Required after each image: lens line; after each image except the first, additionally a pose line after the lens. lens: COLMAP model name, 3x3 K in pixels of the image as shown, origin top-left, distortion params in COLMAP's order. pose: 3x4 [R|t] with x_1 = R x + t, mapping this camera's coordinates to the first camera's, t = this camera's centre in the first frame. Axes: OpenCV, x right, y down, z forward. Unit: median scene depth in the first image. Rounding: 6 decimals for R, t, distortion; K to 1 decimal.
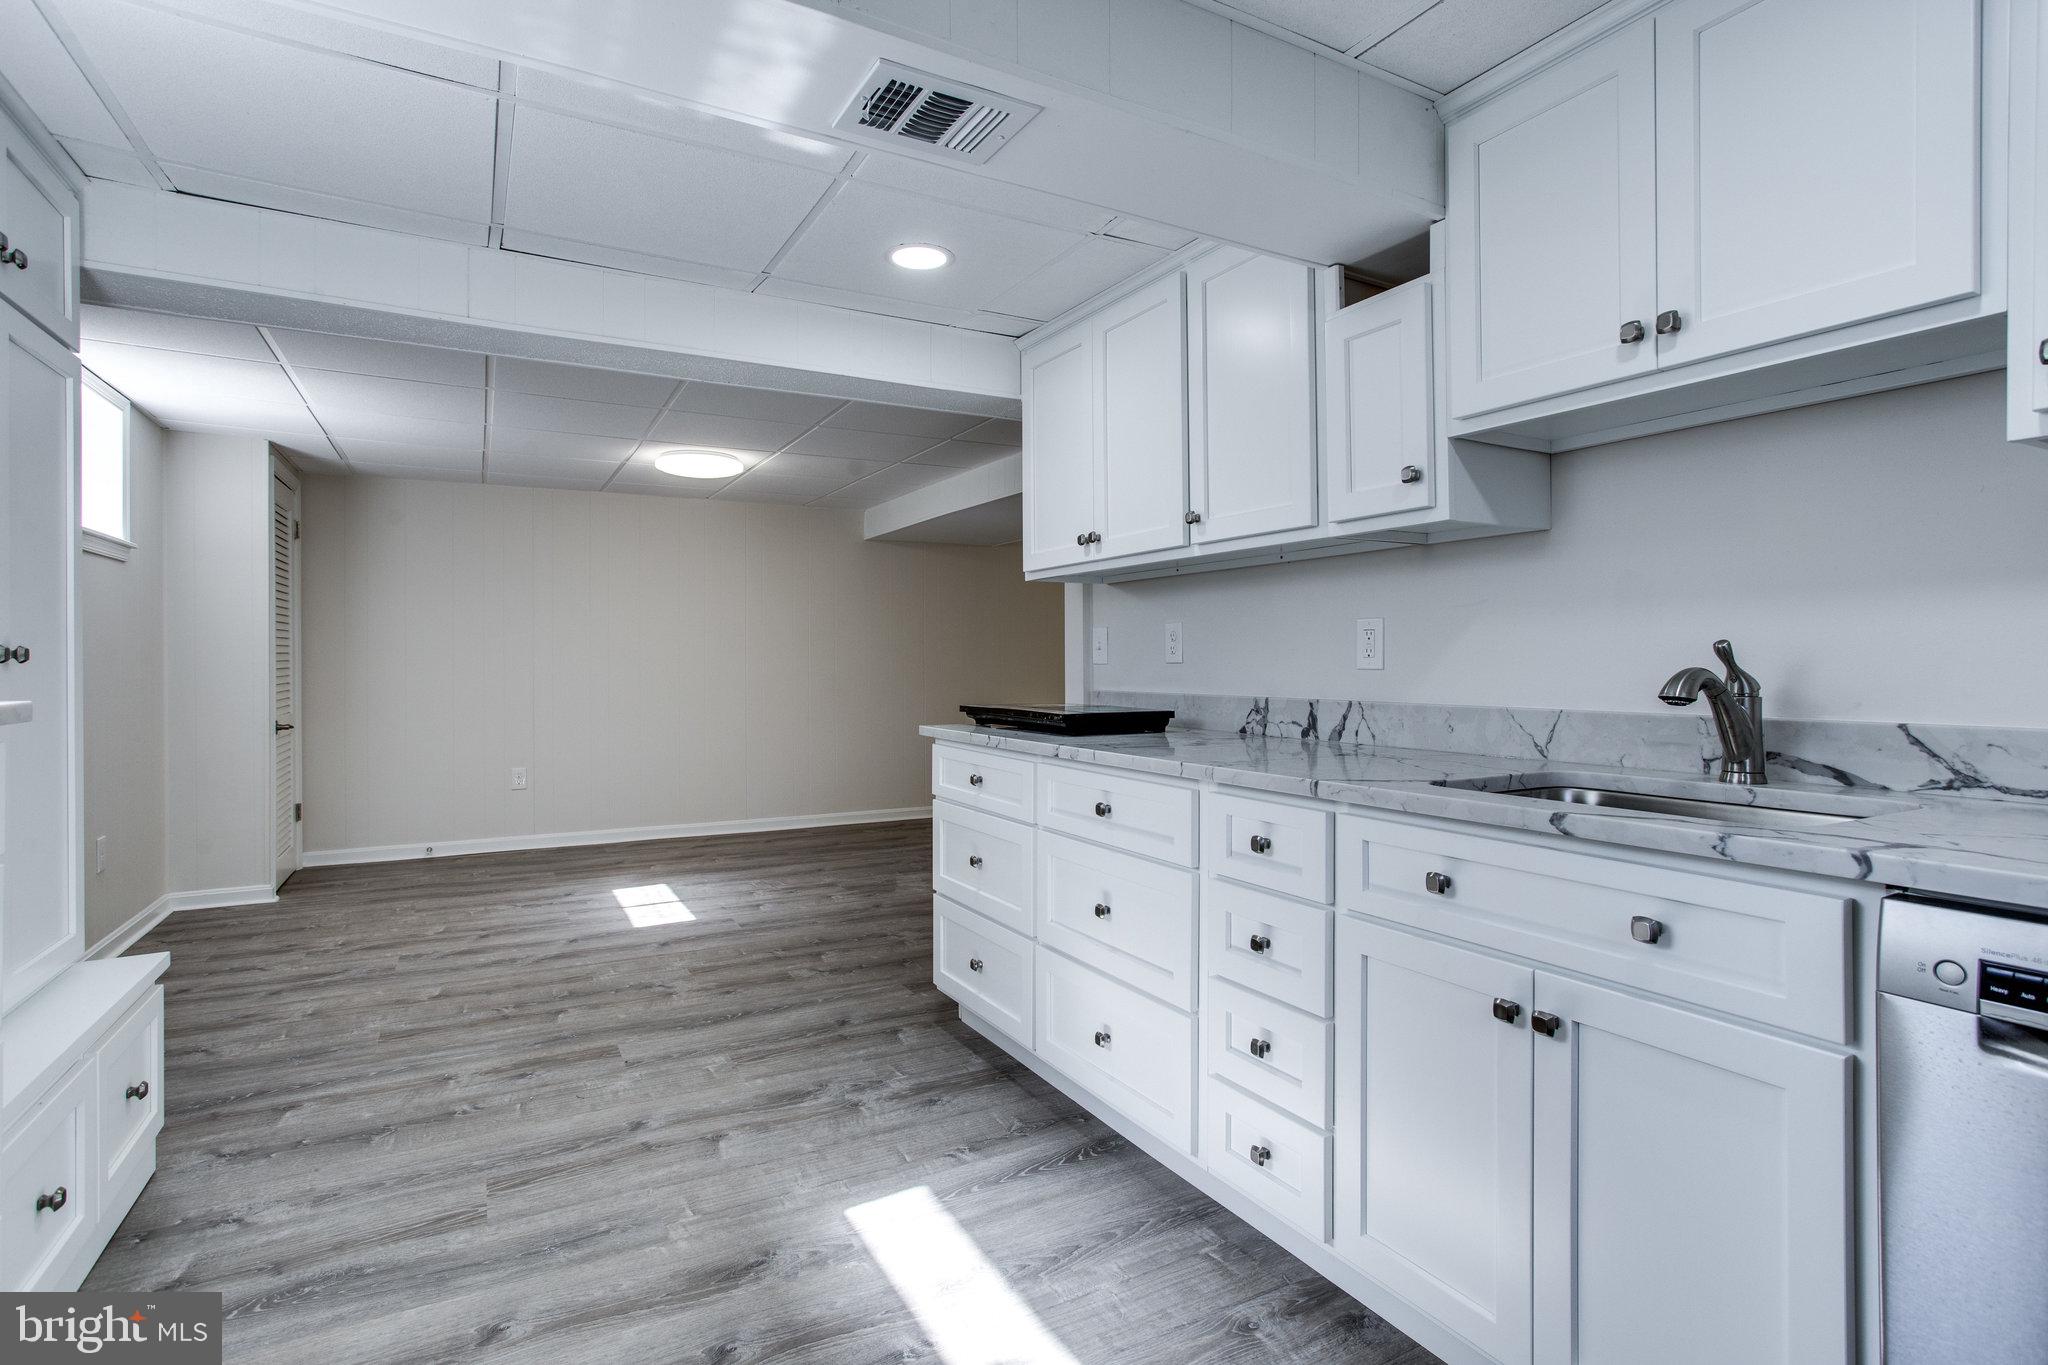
lens RADIAL K [[1007.0, 0, 1061.1], [0, 1007.0, 656.4], [0, 0, 1]] dist [-0.036126, 0.022680]
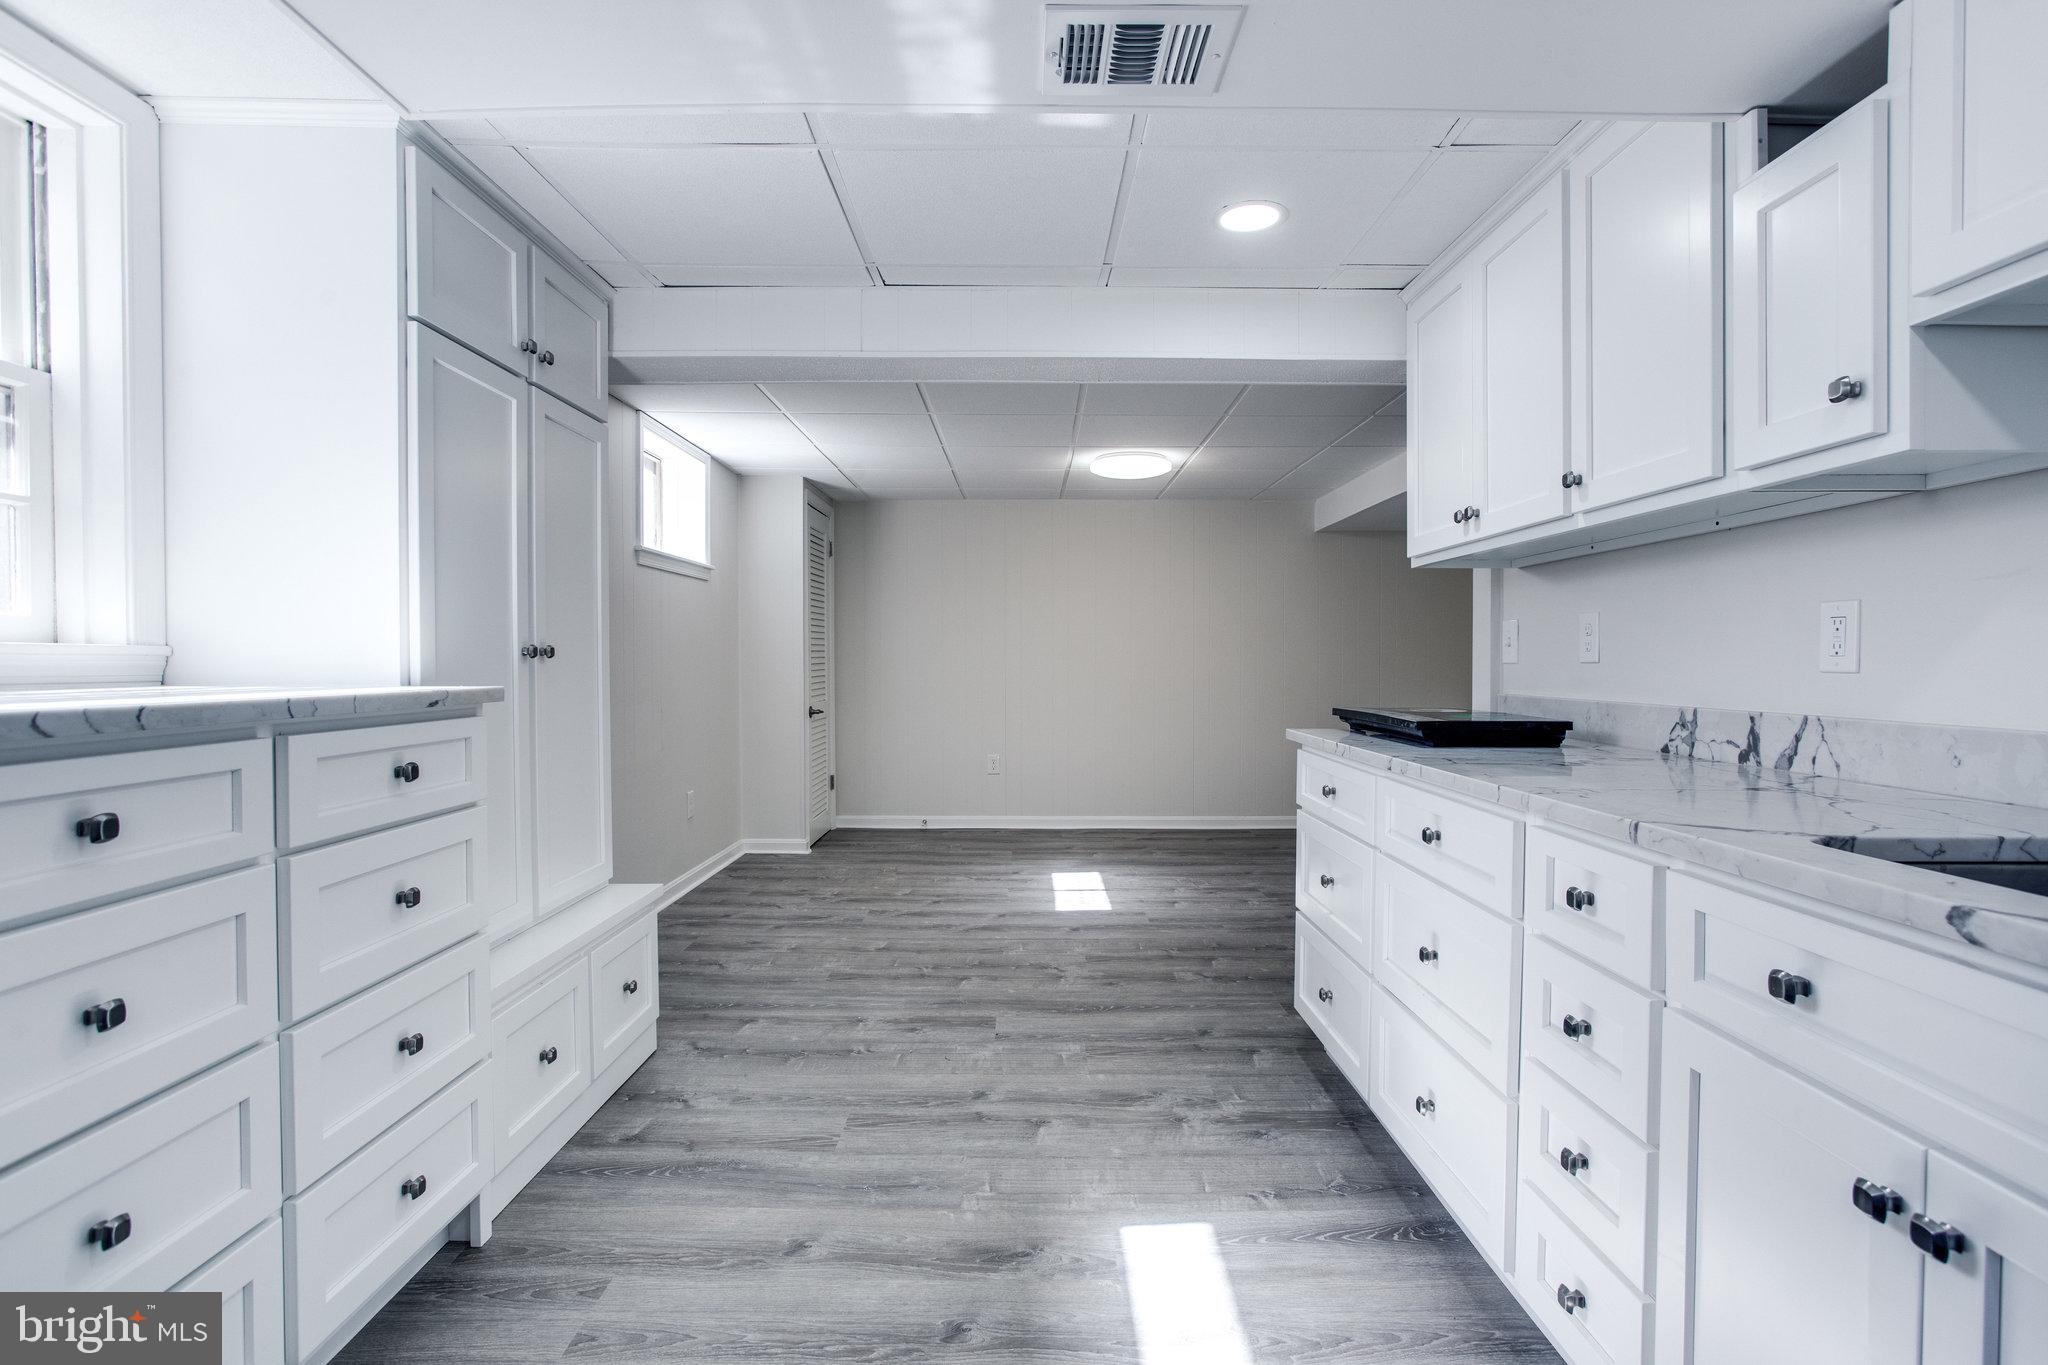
lens RADIAL K [[1018.9, 0, 1057.2], [0, 1018.9, 679.6], [0, 0, 1]] dist [-0.056585, 0.031258]
pose [[0.873003, 0.011913, -0.487569, 0.142419], [-0.000339, 0.999716, 0.023820, 0.001119], [0.487714, -0.020630, 0.872760, 0.091344]]
